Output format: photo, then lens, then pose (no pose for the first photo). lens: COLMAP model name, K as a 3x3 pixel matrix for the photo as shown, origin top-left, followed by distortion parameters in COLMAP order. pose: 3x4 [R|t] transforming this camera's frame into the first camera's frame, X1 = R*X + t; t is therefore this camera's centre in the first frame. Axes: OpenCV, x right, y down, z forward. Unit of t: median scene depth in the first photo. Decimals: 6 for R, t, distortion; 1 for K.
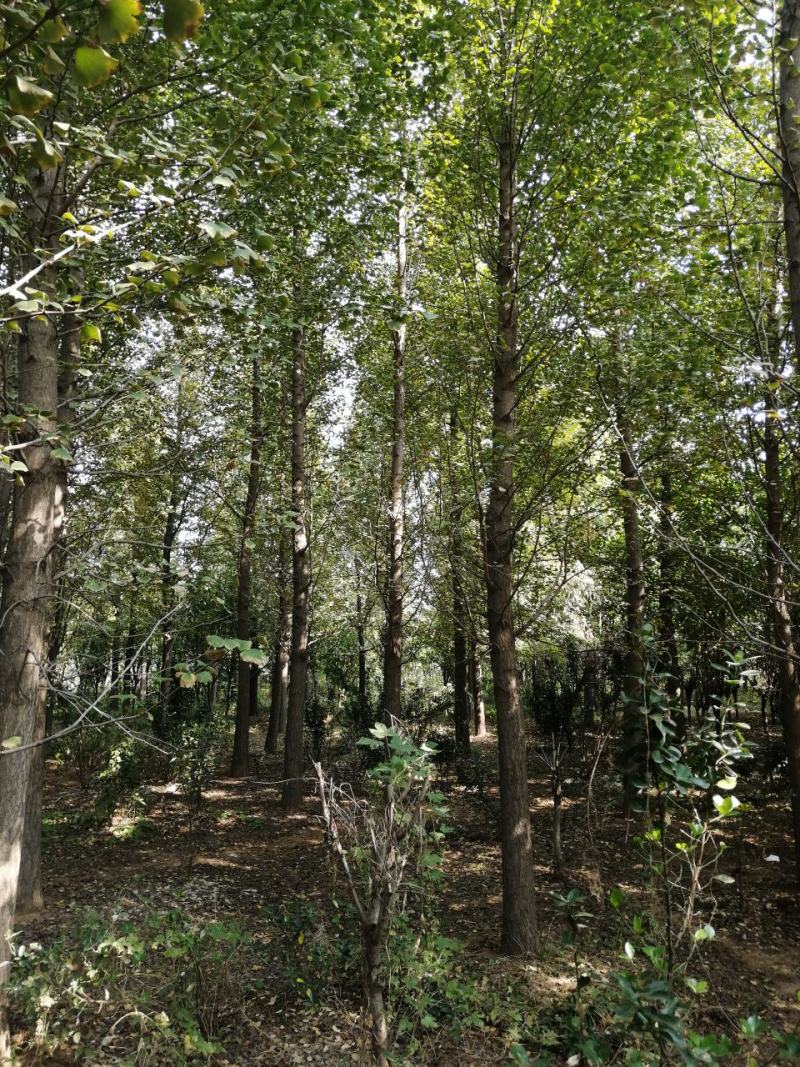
lens RADIAL K [[826.3, 0, 399.6], [0, 826.3, 535.0], [0, 0, 1]] dist [0.005925, -0.015130]
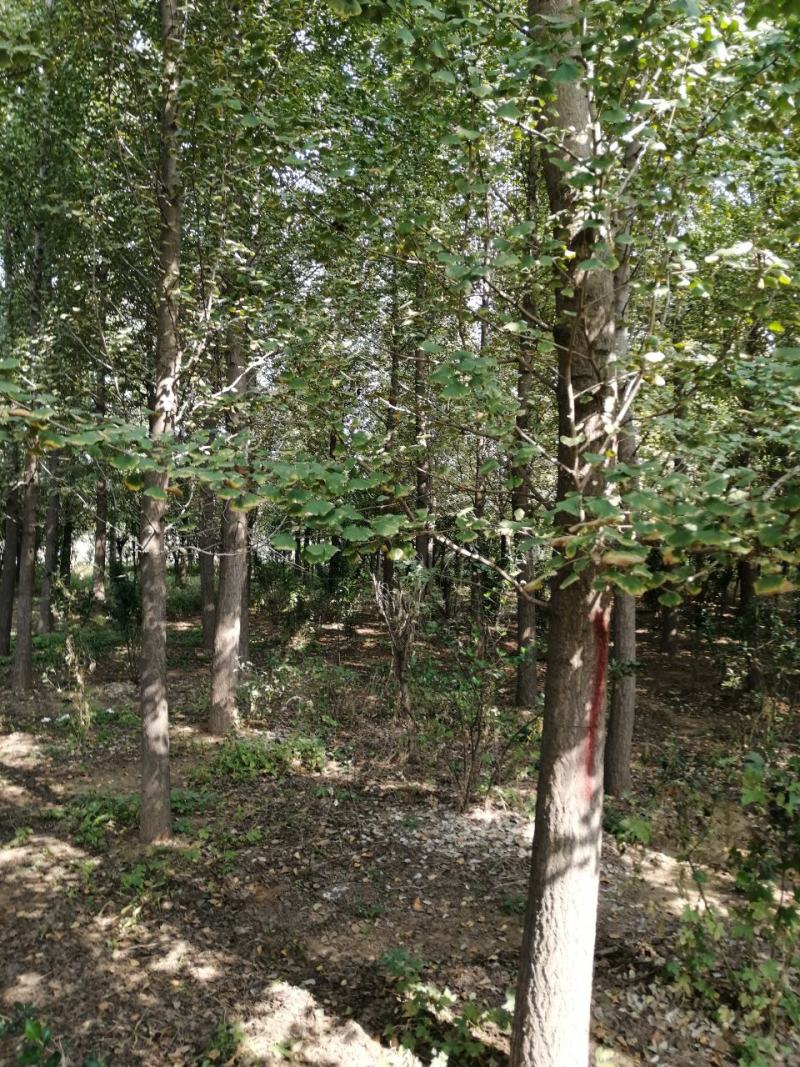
lens RADIAL K [[826.3, 0, 400.1], [0, 826.3, 533.1], [0, 0, 1]] dist [0.005925, -0.015130]
pose [[0.977633, 0.011113, -0.210024, 0.312329], [0.018149, 0.990420, 0.136889, -0.085491], [0.209534, -0.137639, 0.968066, -0.764509]]
